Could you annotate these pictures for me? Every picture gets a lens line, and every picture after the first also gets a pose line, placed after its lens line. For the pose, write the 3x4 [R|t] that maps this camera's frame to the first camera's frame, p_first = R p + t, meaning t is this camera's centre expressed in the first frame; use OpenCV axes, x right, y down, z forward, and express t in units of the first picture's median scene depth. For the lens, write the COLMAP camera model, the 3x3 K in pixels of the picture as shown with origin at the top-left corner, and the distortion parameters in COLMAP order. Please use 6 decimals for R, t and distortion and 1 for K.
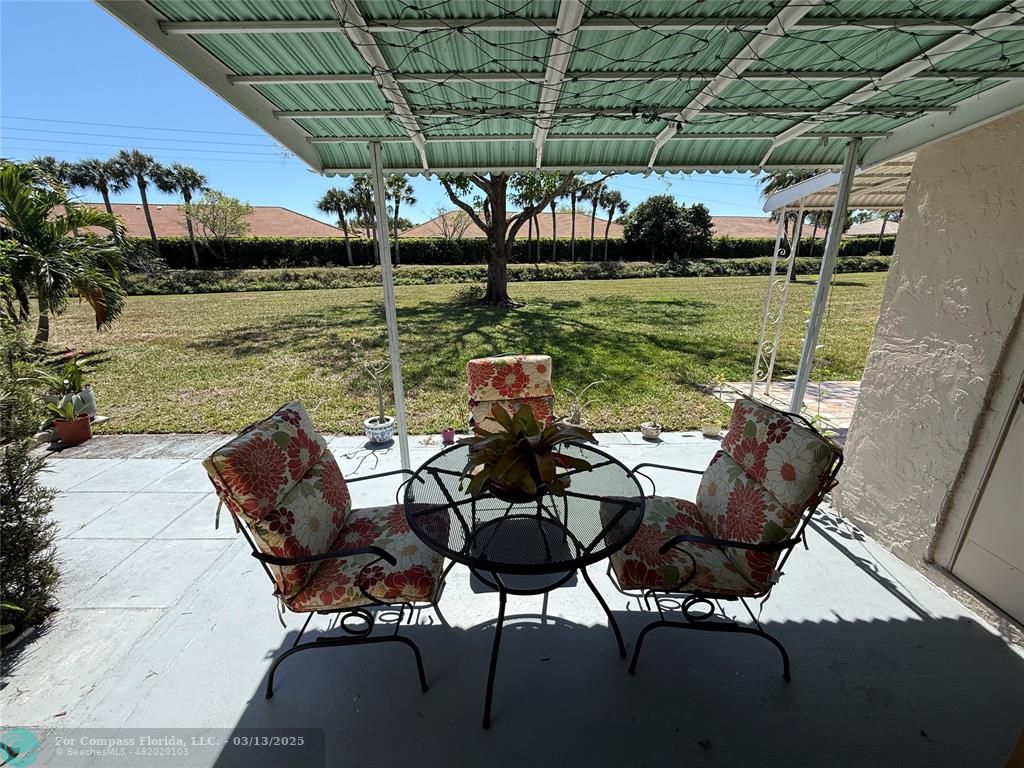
lens RADIAL K [[409.6, 0, 509.0], [0, 409.6, 387.6], [0, 0, 1]] dist [0.000206, -0.000680]
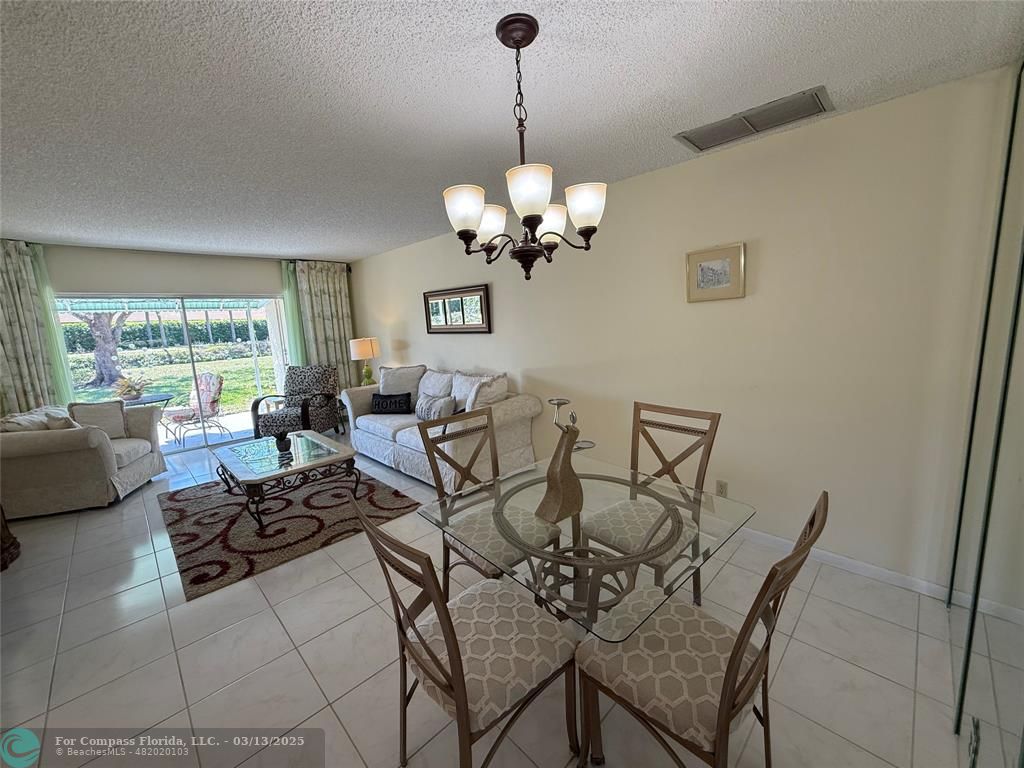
lens RADIAL K [[409.6, 0, 510.5], [0, 409.6, 381.4], [0, 0, 1]] dist [0.000206, -0.000680]
pose [[0.723816, -0.124549, 0.678659, 0.001214], [0.251549, 0.963513, -0.091460, 0.109100], [-0.642506, 0.236916, 0.728736, -0.334571]]
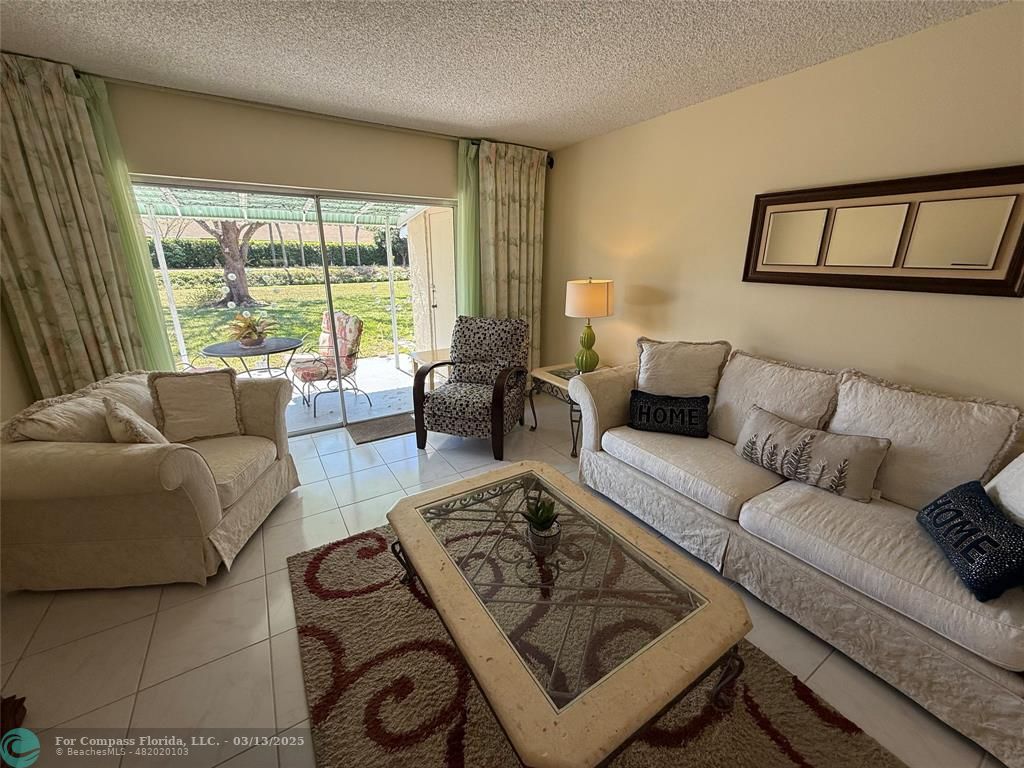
lens RADIAL K [[409.6, 0, 508.2], [0, 409.6, 382.4], [0, 0, 1]] dist [0.000206, -0.000680]
pose [[0.856714, -0.136446, 0.497416, 0.008237], [0.147845, 0.988871, 0.016618, 0.057718], [-0.494148, 0.059304, 0.867353, -0.181457]]
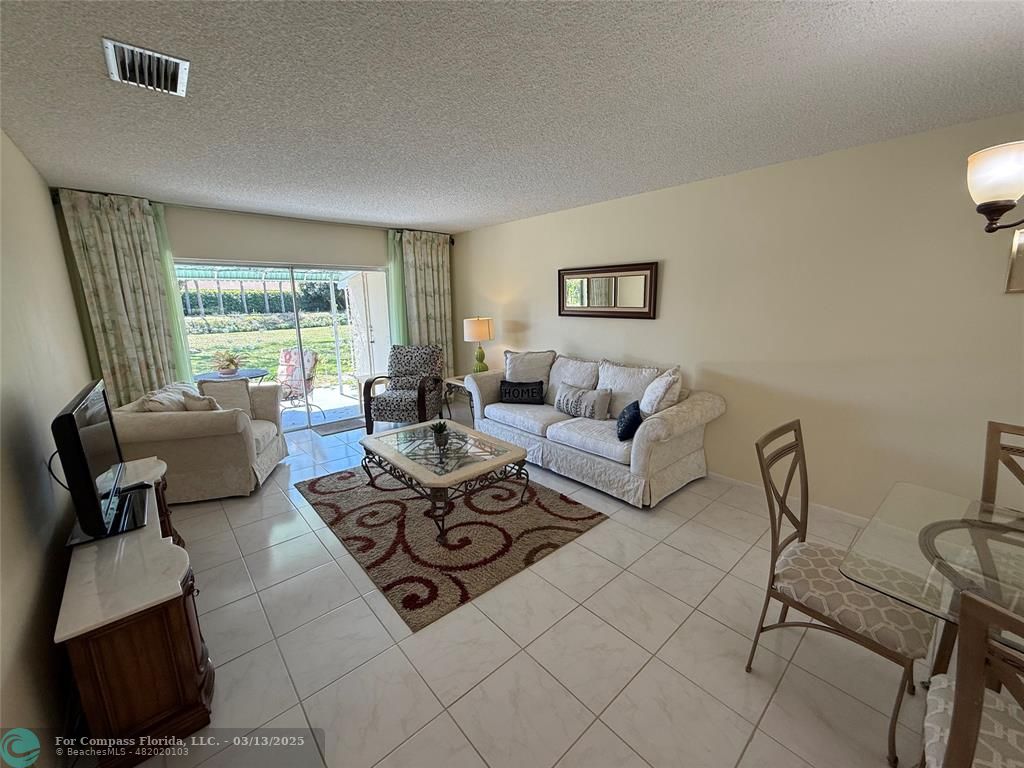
lens RADIAL K [[409.6, 0, 509.3], [0, 409.6, 382.0], [0, 0, 1]] dist [0.000206, -0.000680]
pose [[0.758135, -0.127318, 0.639548, -0.035755], [0.208653, 0.976556, -0.052934, 0.084296], [-0.617815, 0.173575, 0.766926, -0.268736]]
